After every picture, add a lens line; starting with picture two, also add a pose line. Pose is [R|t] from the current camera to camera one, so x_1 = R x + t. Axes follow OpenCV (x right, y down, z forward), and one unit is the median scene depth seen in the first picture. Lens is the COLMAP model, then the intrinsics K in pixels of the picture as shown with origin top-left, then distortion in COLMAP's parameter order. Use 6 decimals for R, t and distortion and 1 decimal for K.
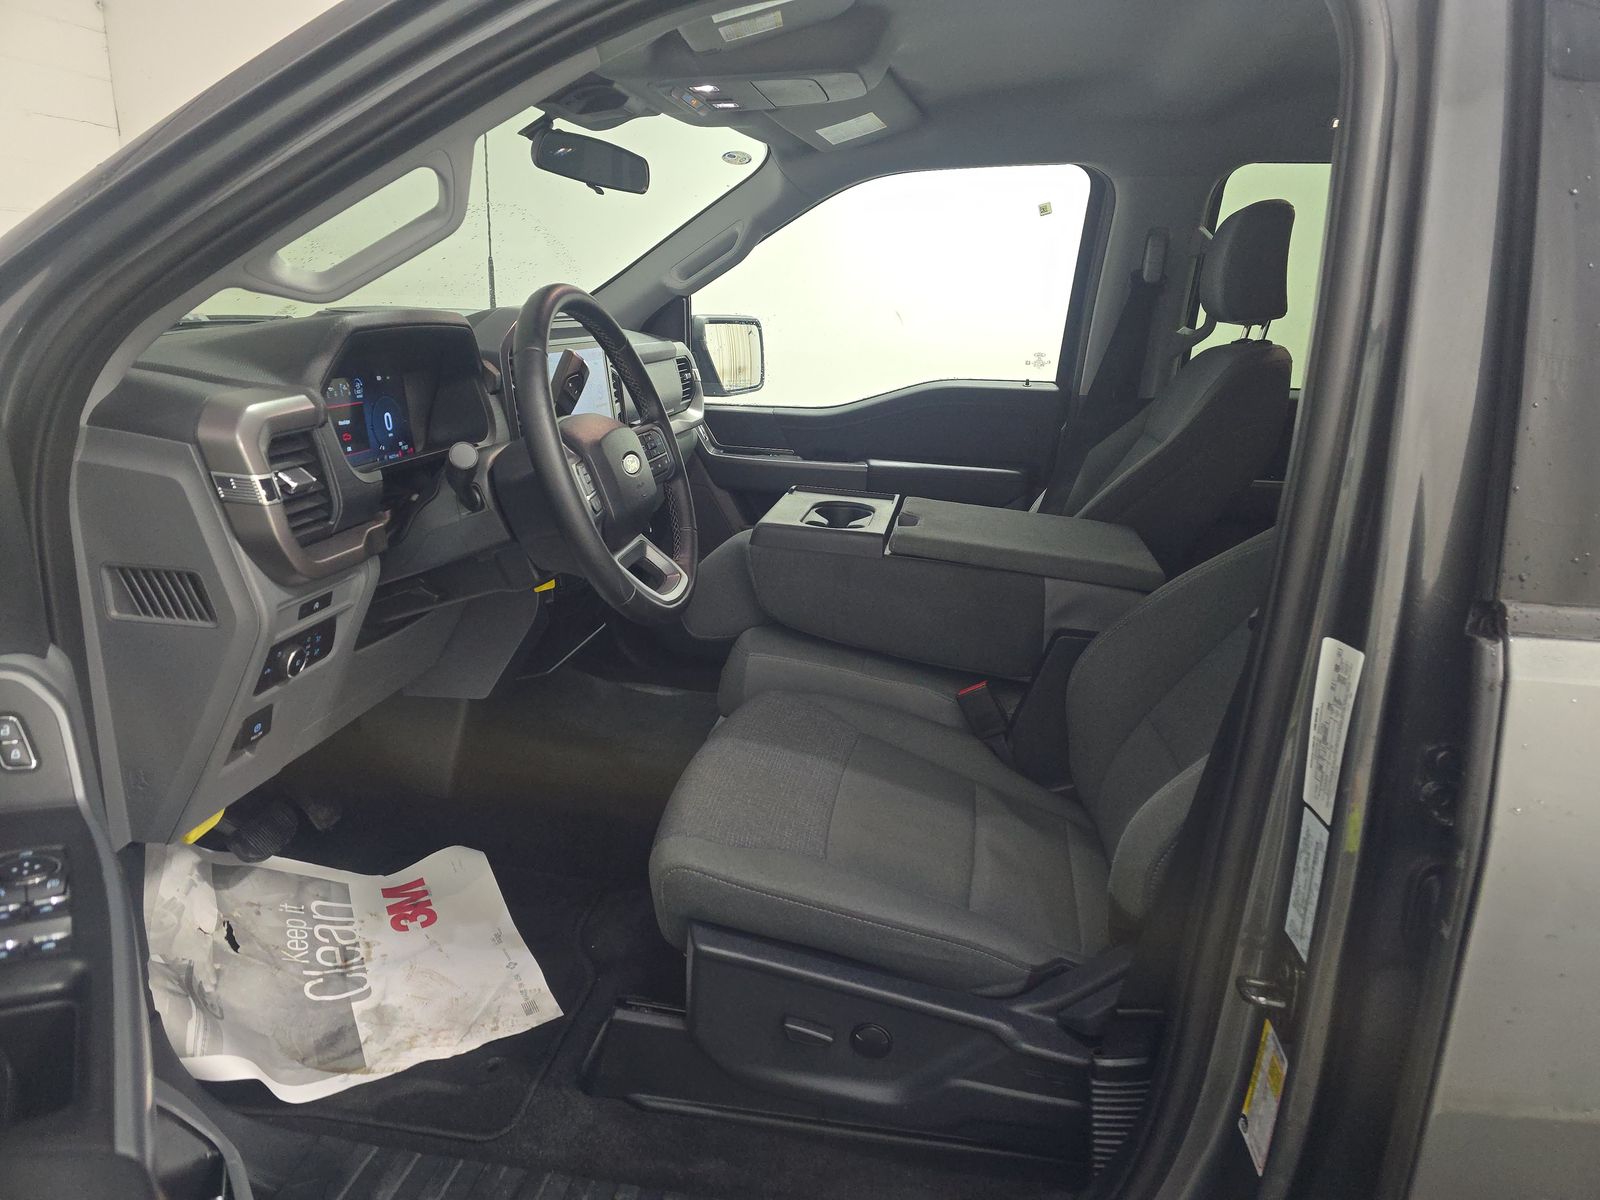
lens RADIAL K [[1074.8, 0, 792.6], [0, 1074.8, 591.9], [0, 0, 1]] dist [0.006315, -0.001320]
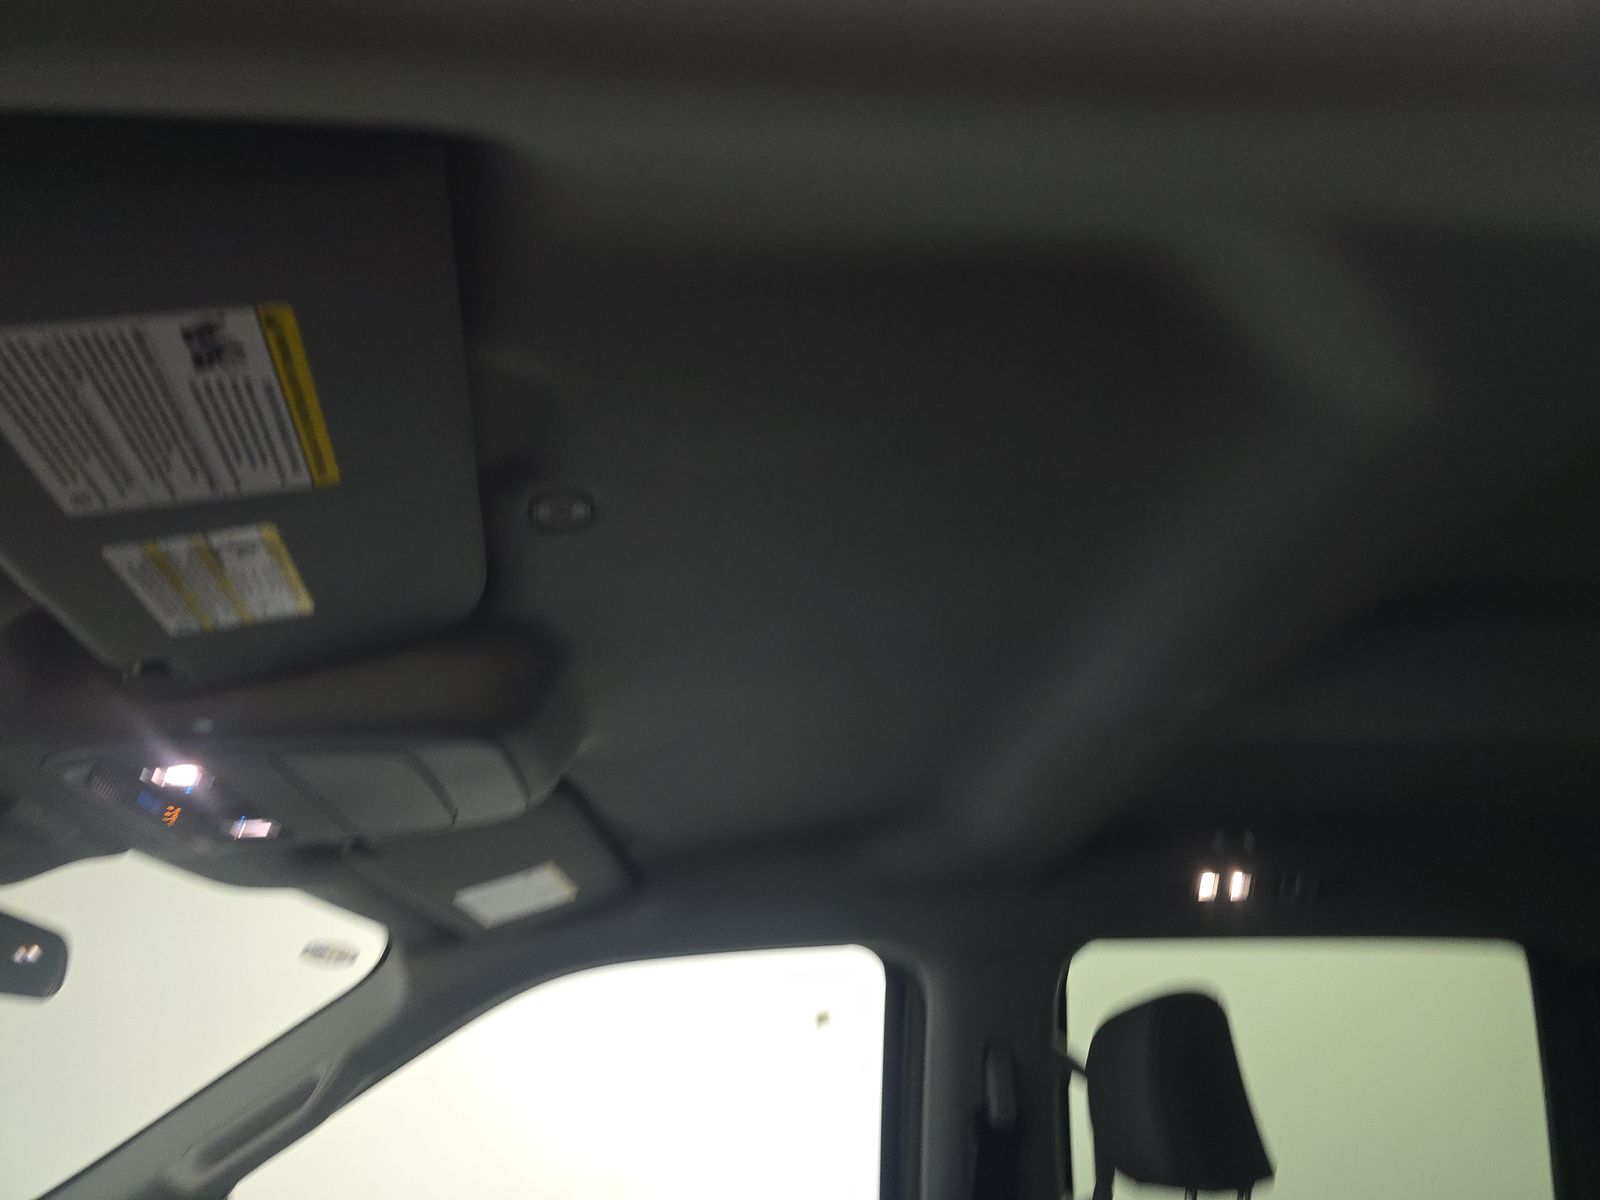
lens RADIAL K [[1074.8, 0, 792.6], [0, 1074.8, 591.9], [0, 0, 1]] dist [0.006315, -0.001320]
pose [[0.966261, 0.066389, 0.248861, 0.037807], [0.115722, 0.751294, -0.649742, -0.131507], [-0.230103, 0.656620, 0.718264, 0.375055]]
